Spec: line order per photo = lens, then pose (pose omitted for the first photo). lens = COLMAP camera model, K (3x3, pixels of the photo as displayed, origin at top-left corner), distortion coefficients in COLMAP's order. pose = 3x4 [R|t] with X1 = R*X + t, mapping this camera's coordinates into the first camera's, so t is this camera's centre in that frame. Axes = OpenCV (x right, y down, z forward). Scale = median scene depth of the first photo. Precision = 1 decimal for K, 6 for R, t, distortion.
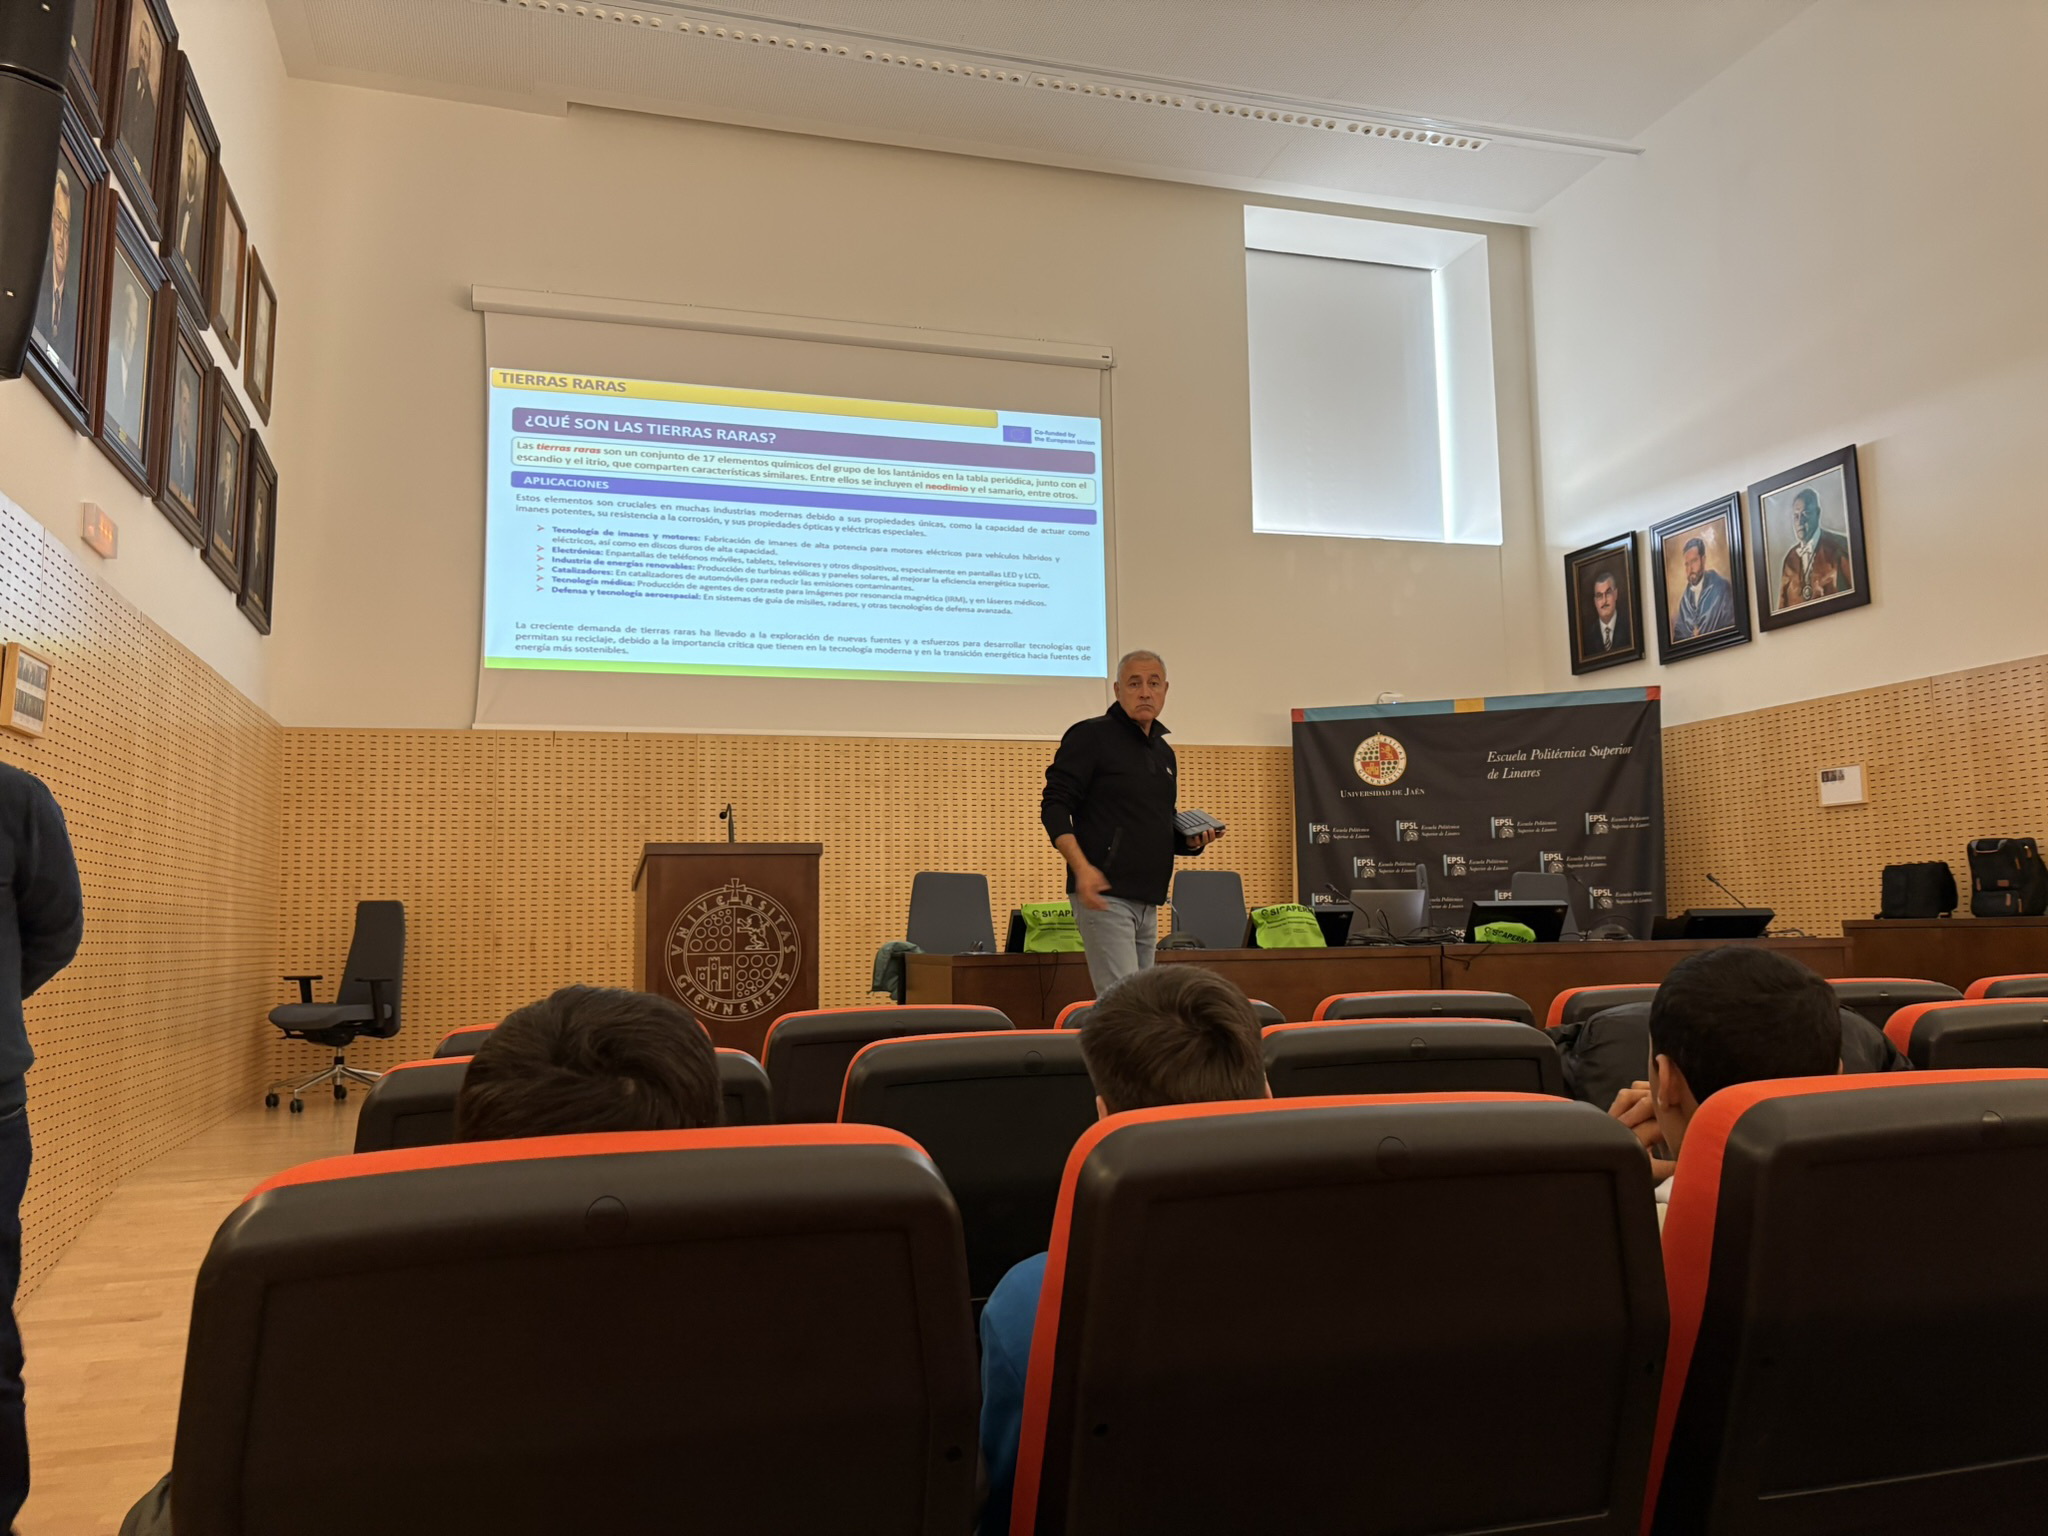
lens RADIAL K [[1538.7, 0, 1029.9], [0, 1538.7, 778.8], [0, 0, 1]] dist [0.059038, -0.050792]
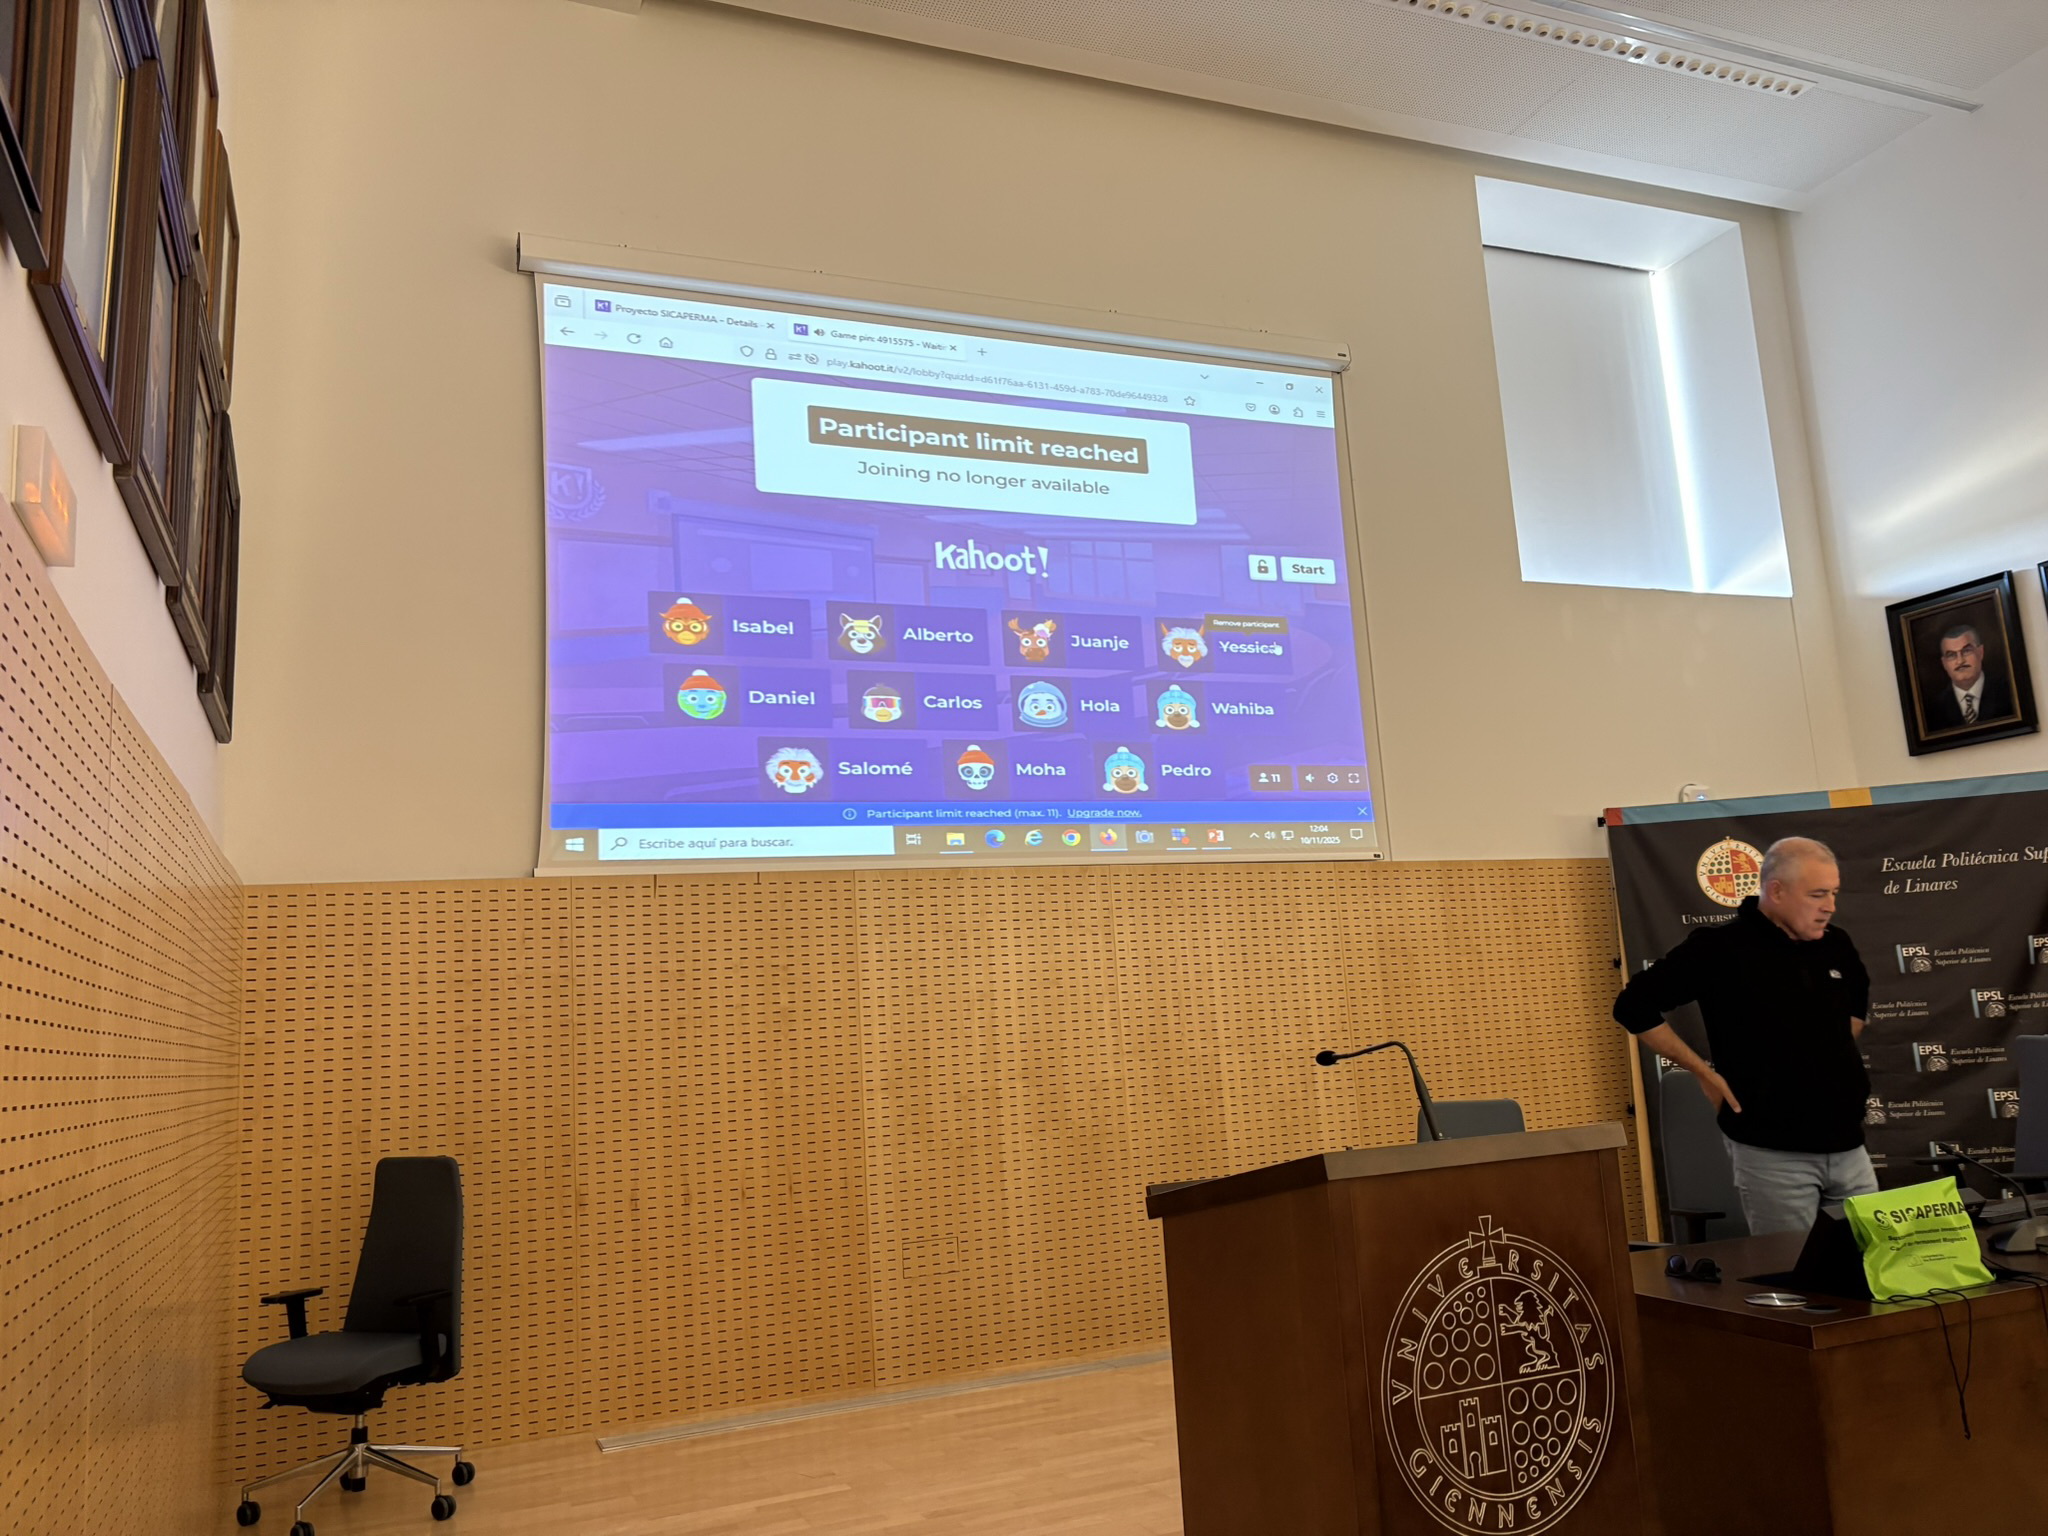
lens RADIAL K [[1538.7, 0, 1029.9], [0, 1538.7, 778.8], [0, 0, 1]] dist [0.059038, -0.050792]
pose [[0.994037, -0.027828, 0.105433, -0.217097], [0.034637, 0.997393, -0.063307, -0.024585], [-0.103397, 0.066581, 0.992409, 0.313313]]
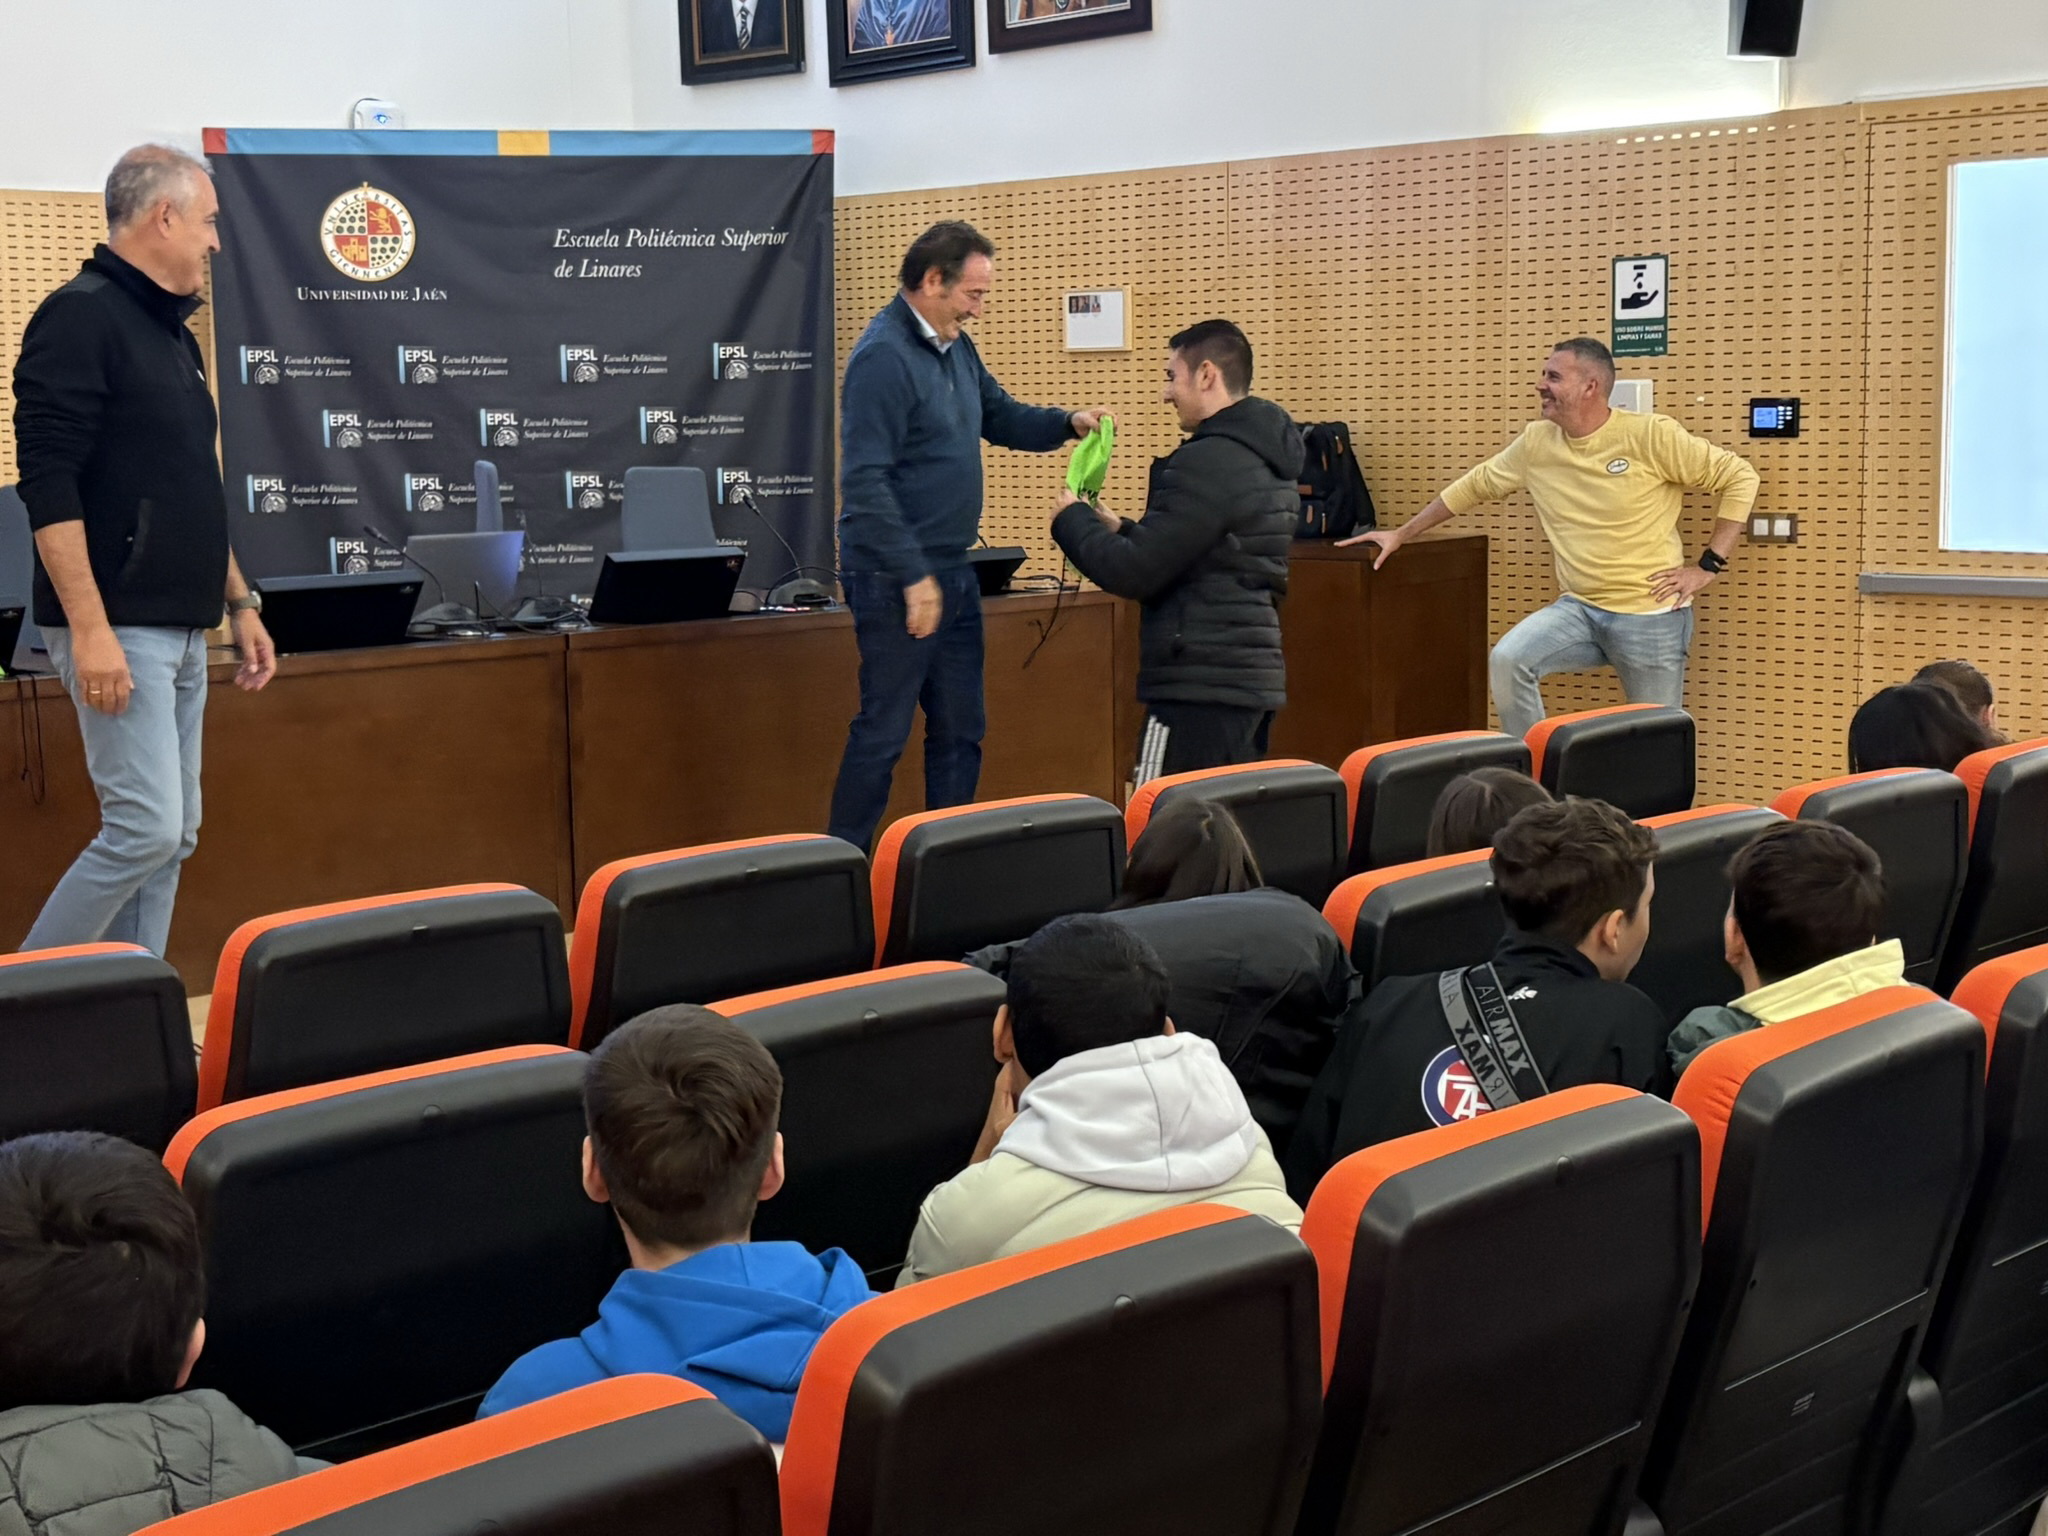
lens RADIAL K [[2907.1, 0, 990.0], [0, 2907.1, 775.4], [0, 0, 1]] dist [0.229632, -0.839410]
pose [[0.884763, -0.056977, 0.462546, -0.084203], [-0.045871, 0.977033, 0.208094, -0.058763], [-0.463779, -0.205331, 0.861828, -0.058707]]
